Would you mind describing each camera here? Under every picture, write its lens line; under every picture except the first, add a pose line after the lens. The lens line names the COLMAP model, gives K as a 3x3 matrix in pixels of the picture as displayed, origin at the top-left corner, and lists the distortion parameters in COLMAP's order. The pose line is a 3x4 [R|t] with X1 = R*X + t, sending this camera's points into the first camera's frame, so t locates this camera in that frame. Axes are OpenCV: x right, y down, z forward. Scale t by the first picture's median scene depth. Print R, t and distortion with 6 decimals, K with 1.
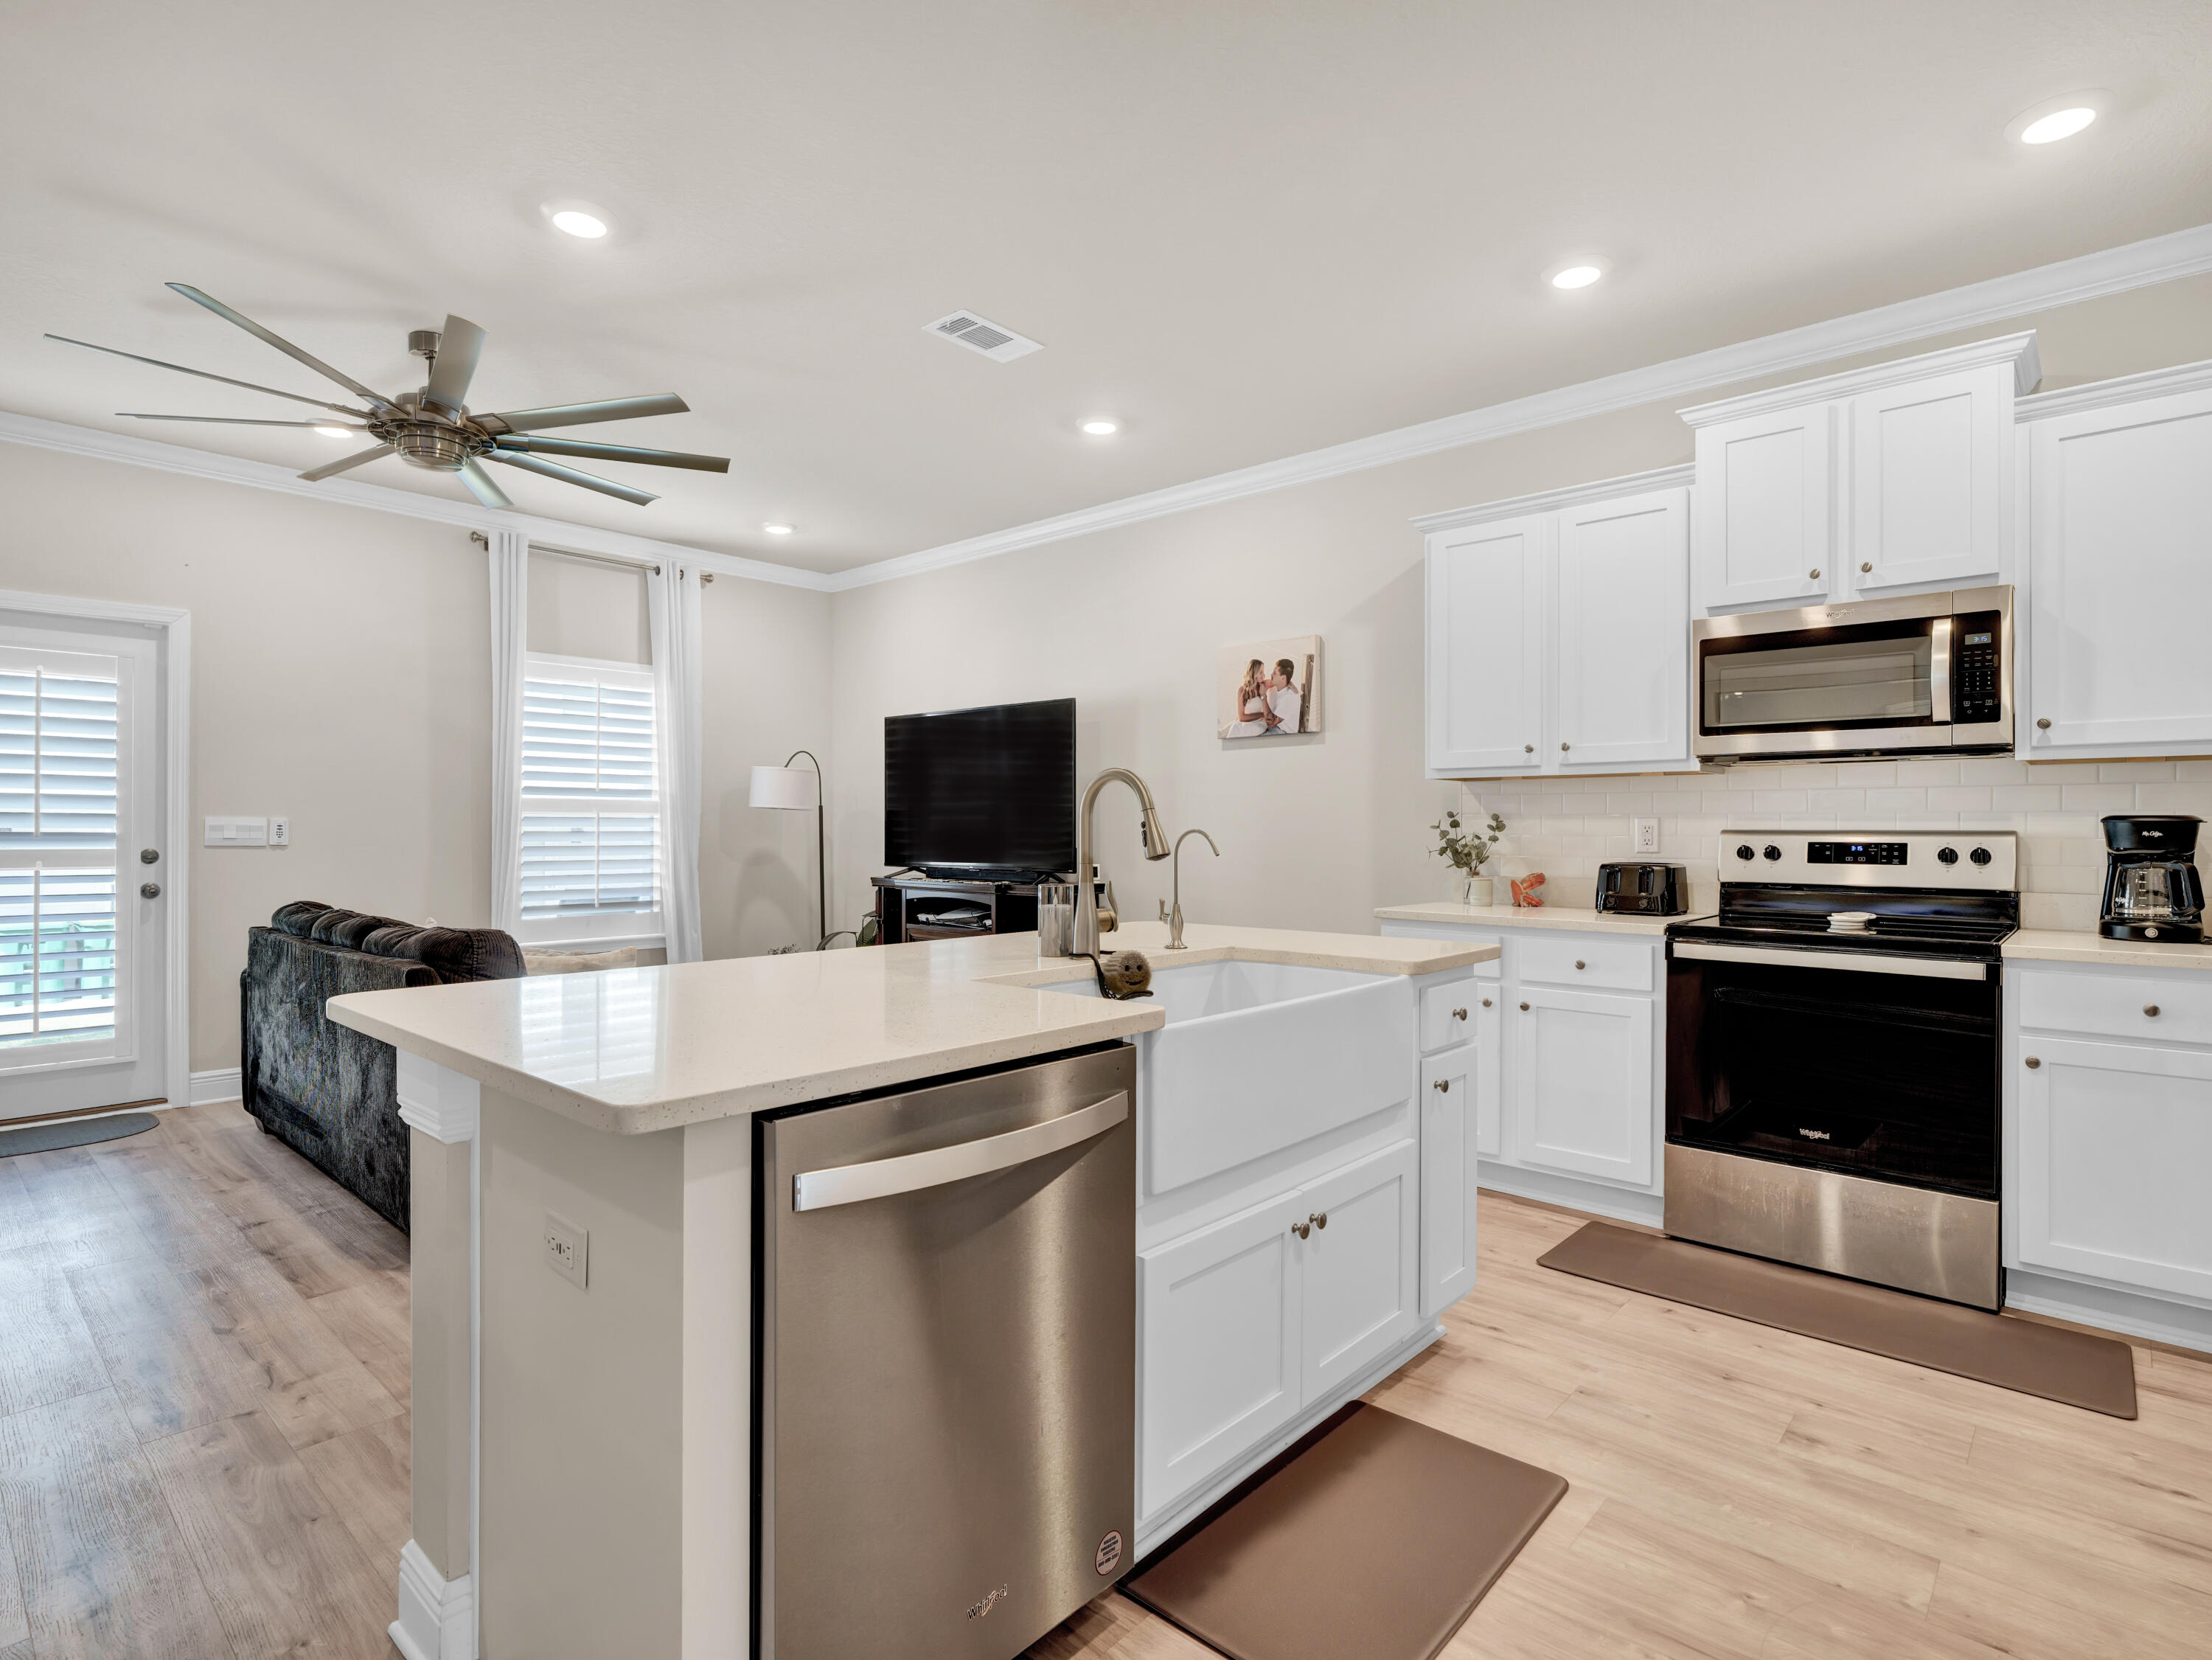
lens RADIAL K [[1132.0, 0, 1106.0], [0, 1132.0, 830.0], [0, 0, 1]] dist [-0.004518, -0.000304]
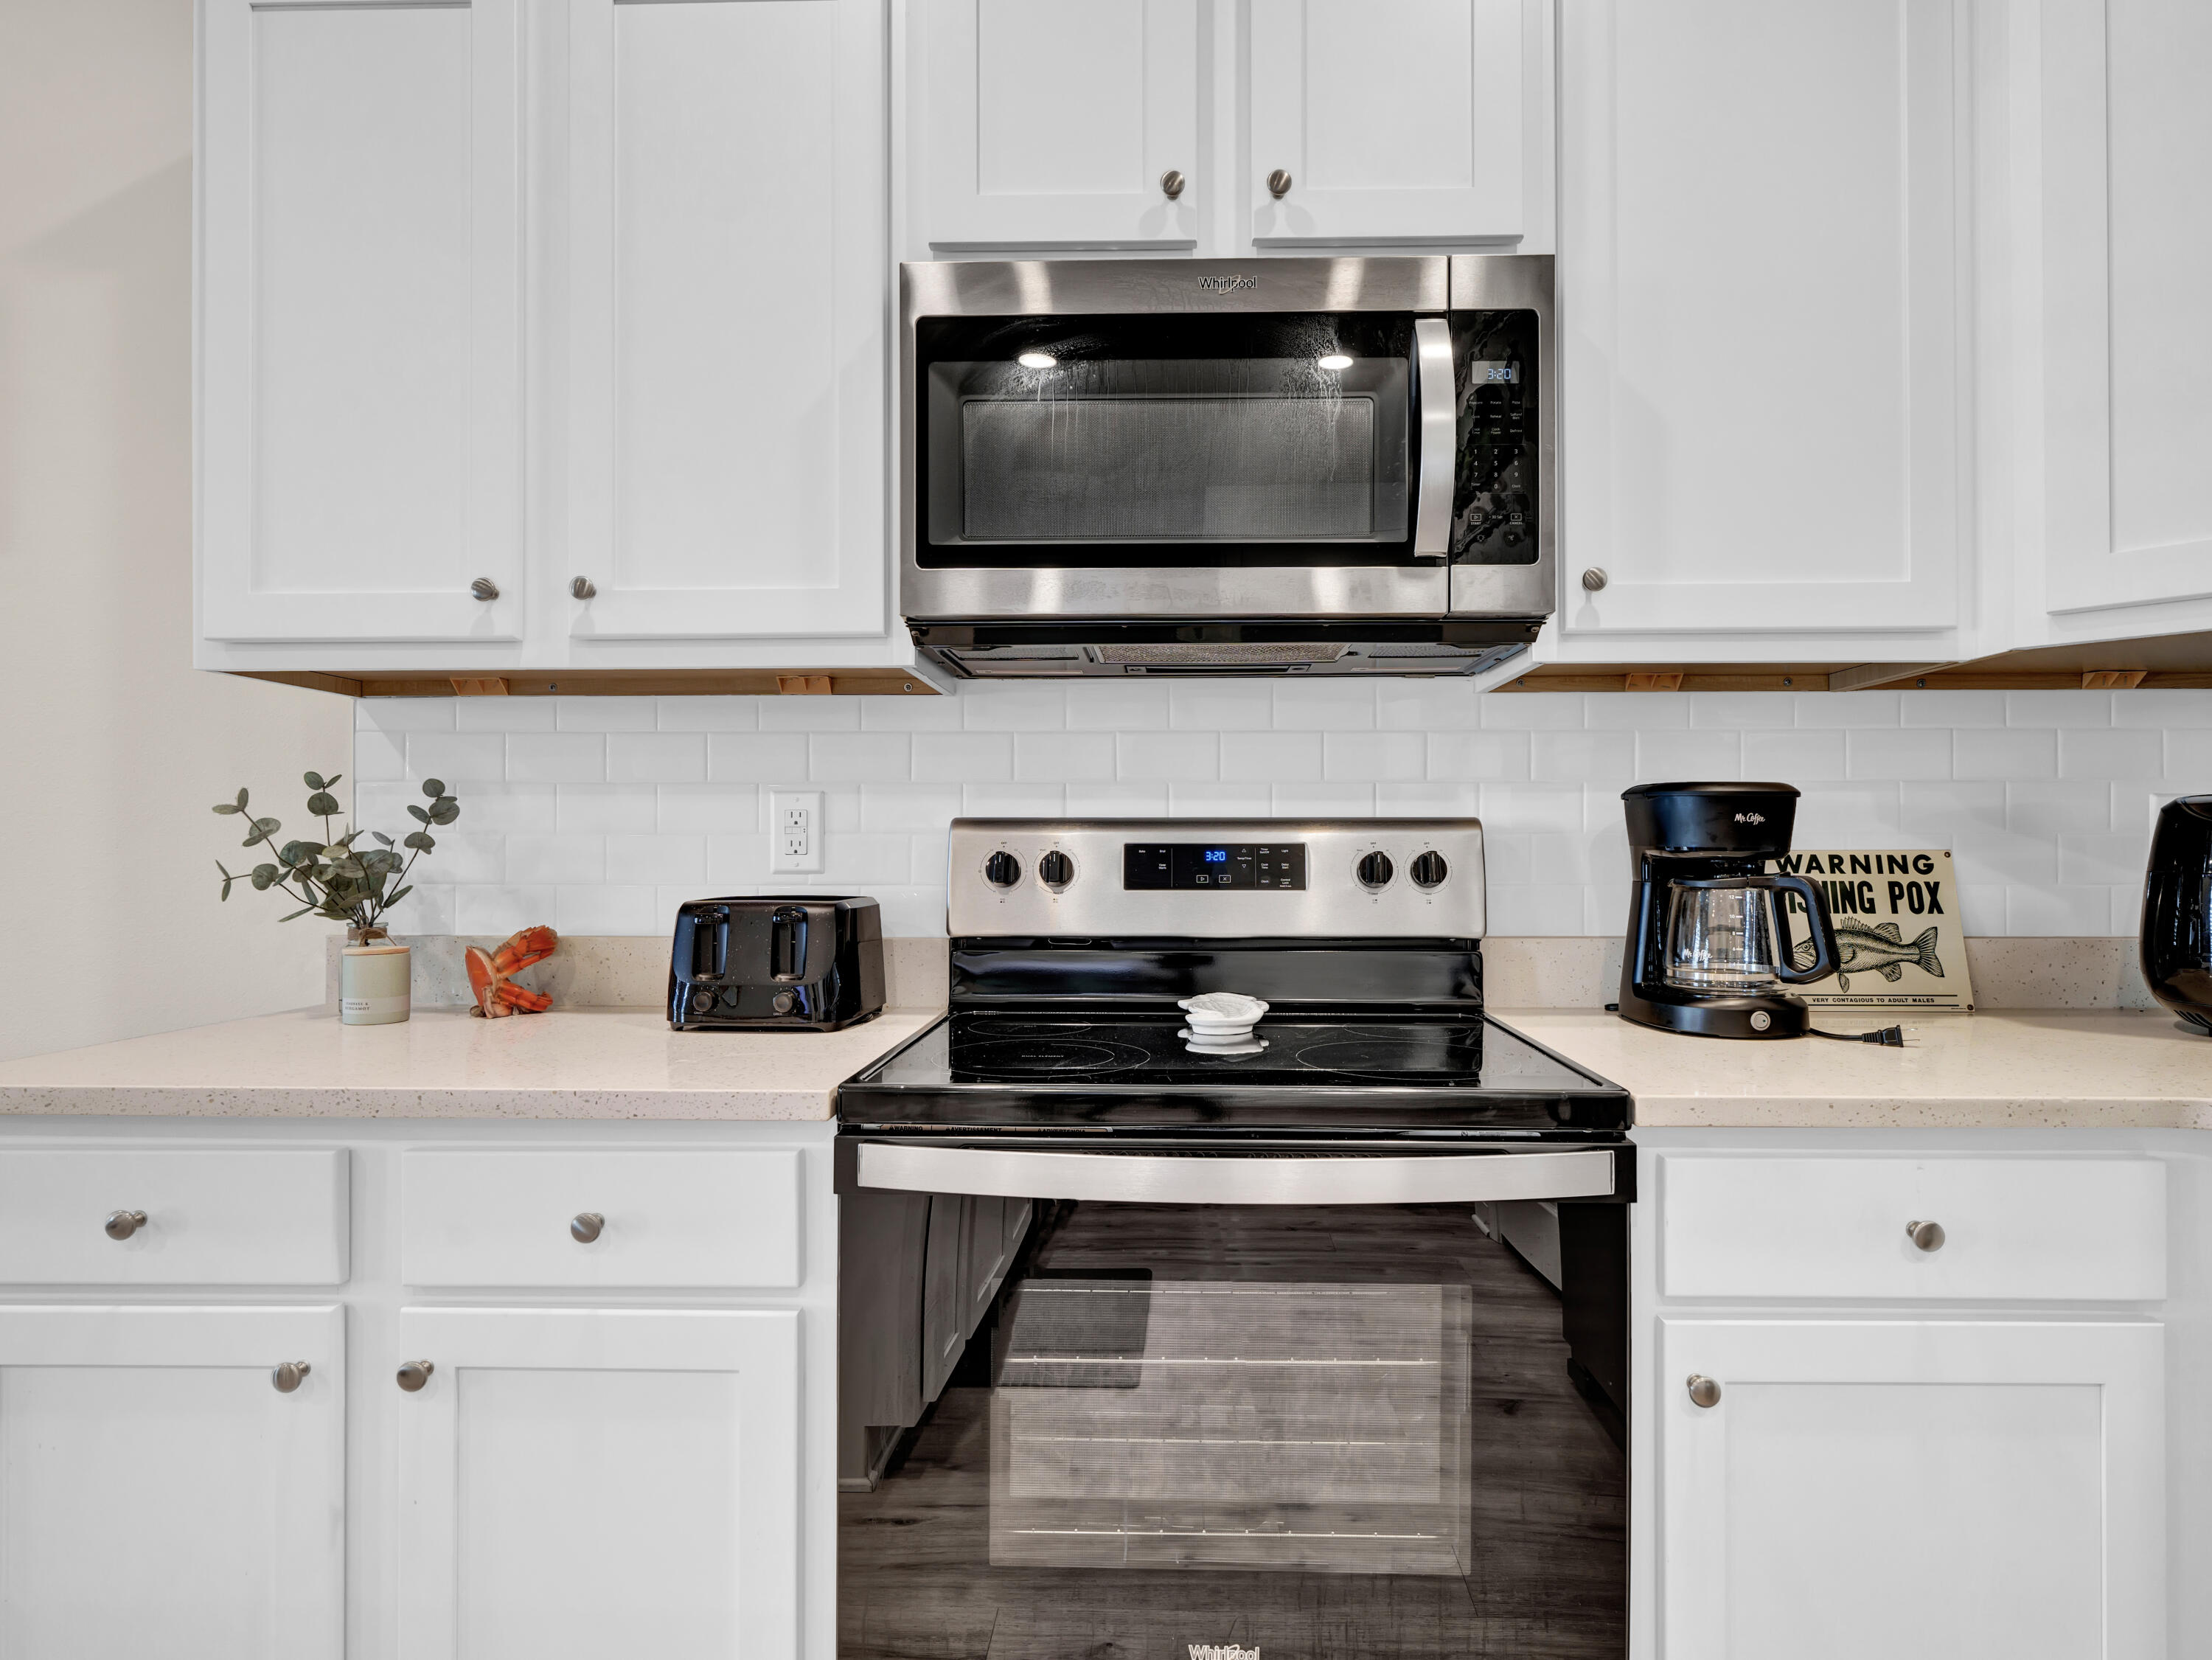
lens RADIAL K [[1217.3, 0, 1146.9], [0, 1217.3, 840.5], [0, 0, 1]] dist [-0.002617, -0.000247]
pose [[0.758672, 0.002605, 0.651467, 0.255812], [0.003084, 0.999966, -0.007589, 0.010945], [-0.651465, 0.007767, 0.758639, 0.516084]]
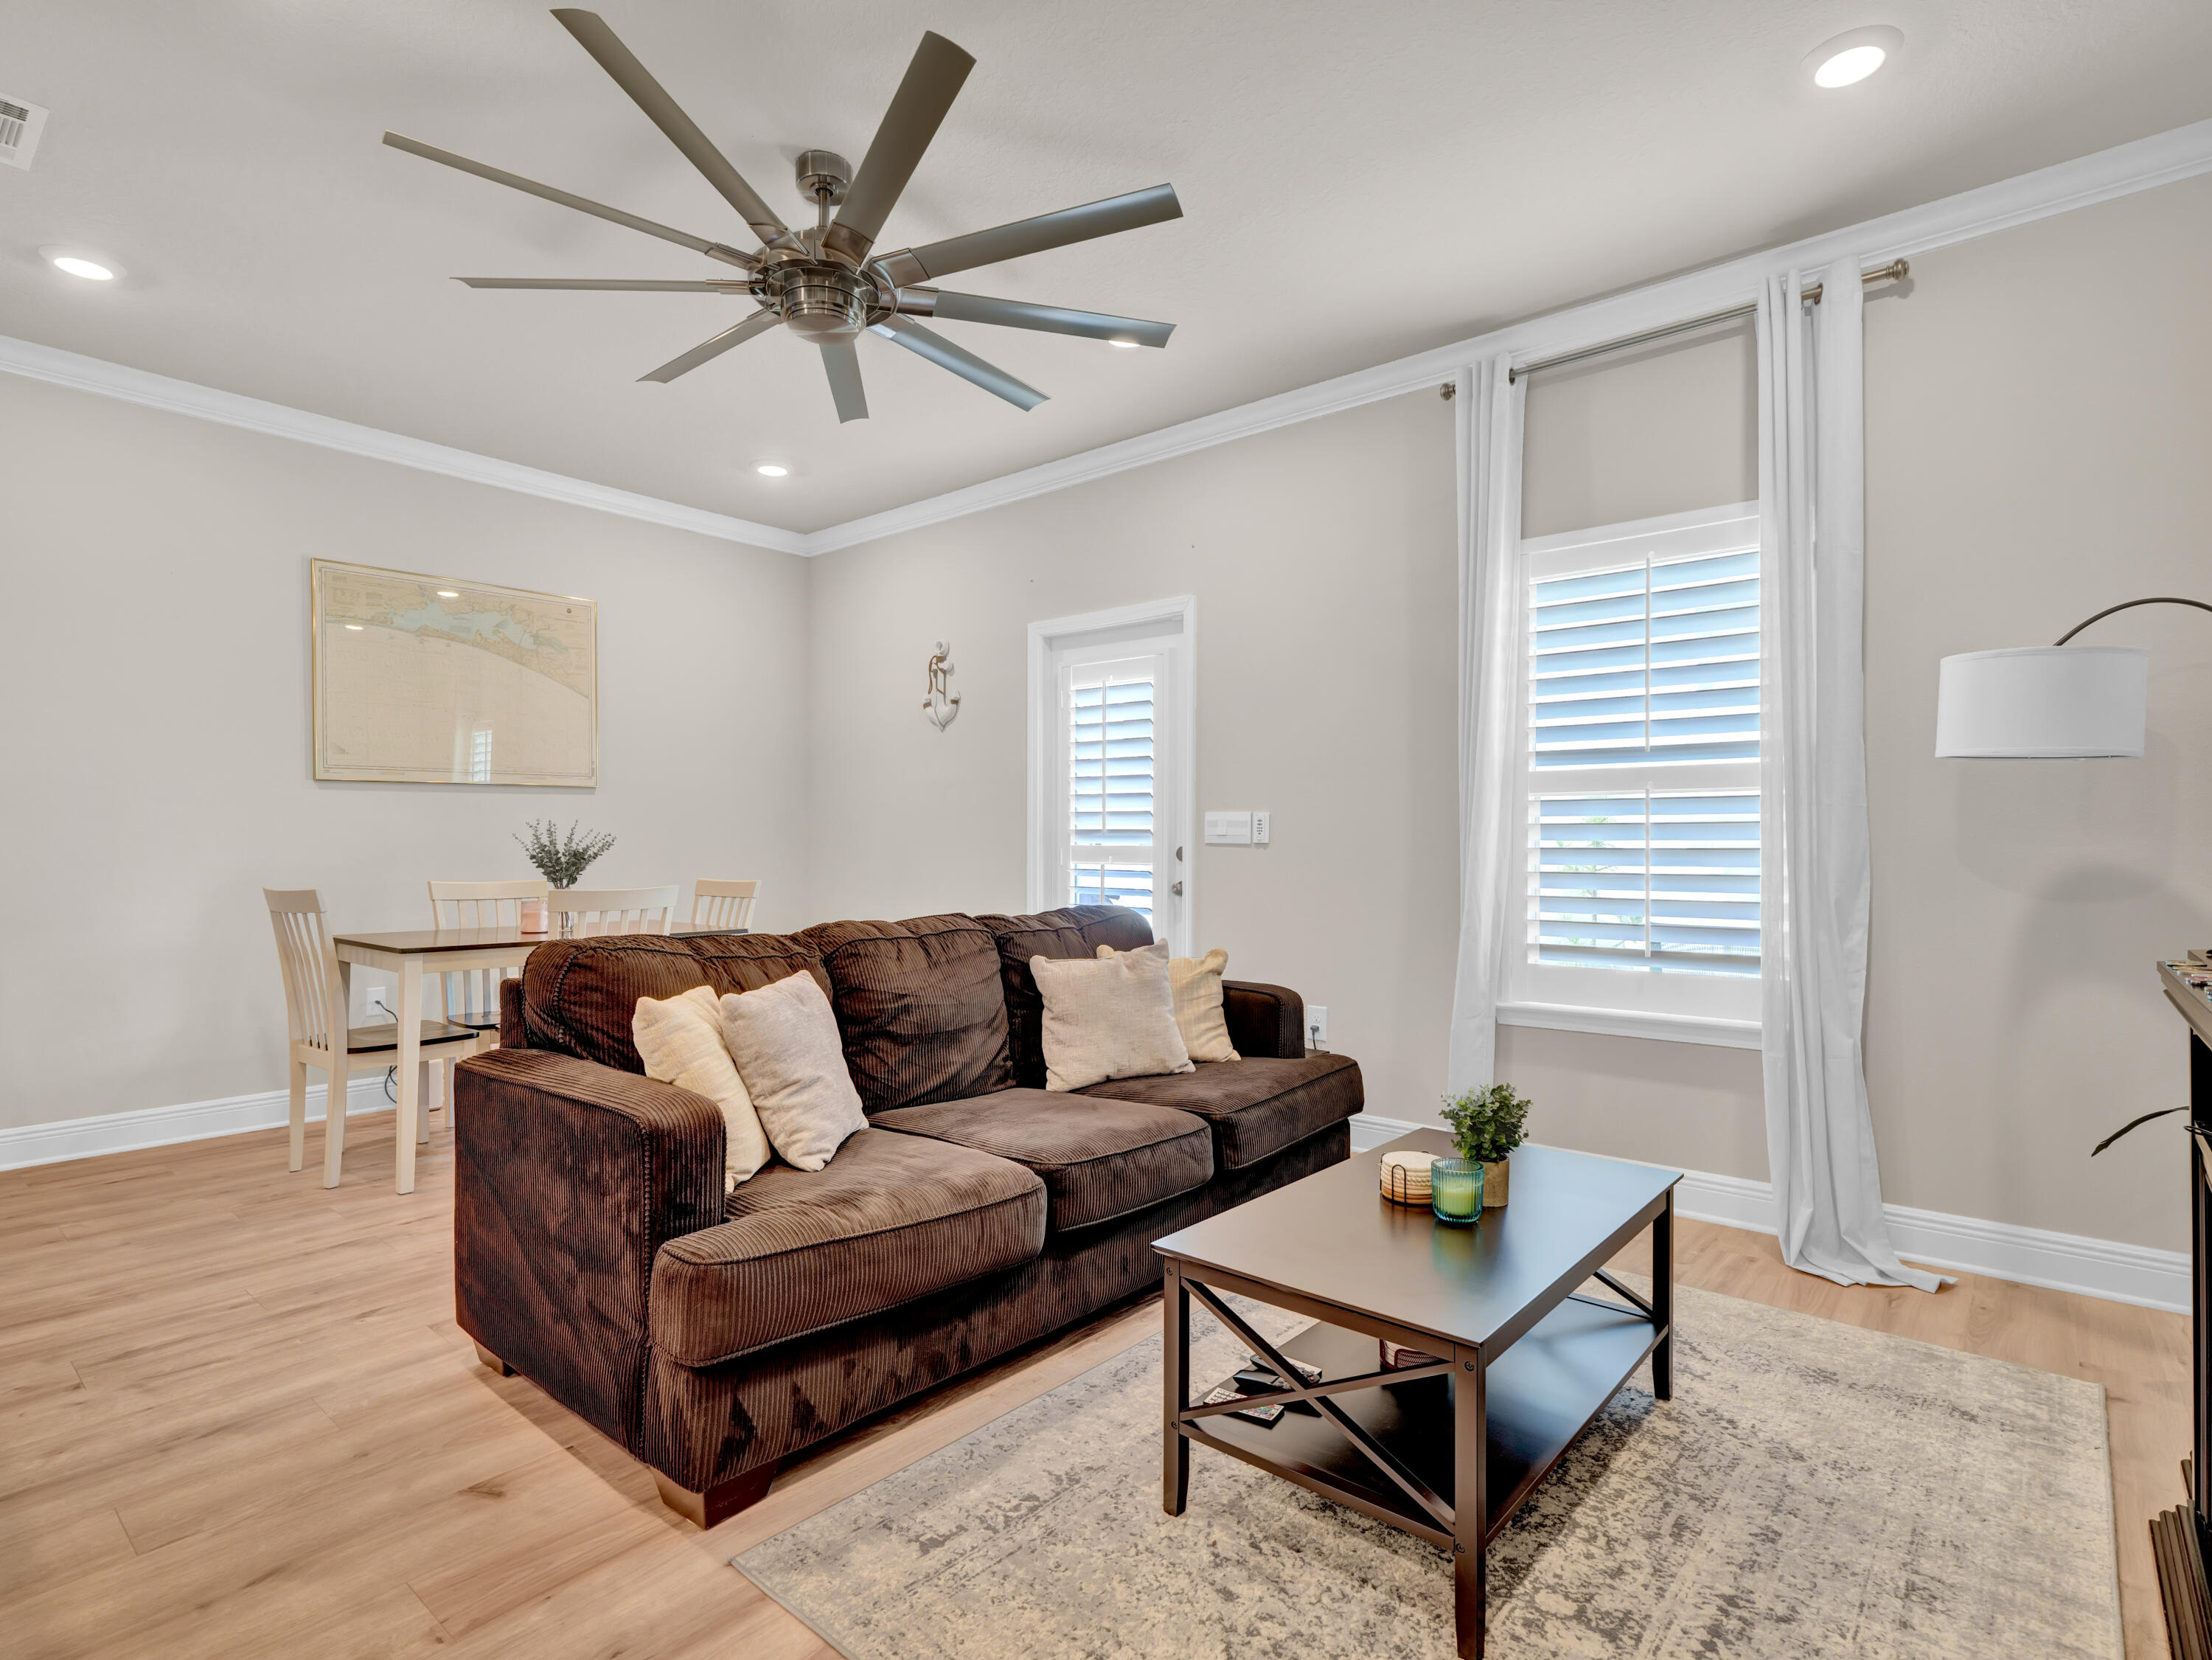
lens RADIAL K [[1132.0, 0, 1106.0], [0, 1132.0, 830.0], [0, 0, 1]] dist [-0.004518, -0.000304]
pose [[0.035813, -0.014163, -0.999258, 0.148483], [-0.001655, 0.999897, -0.014232, 0.019117], [0.999357, 0.002164, 0.035786, 1.008210]]
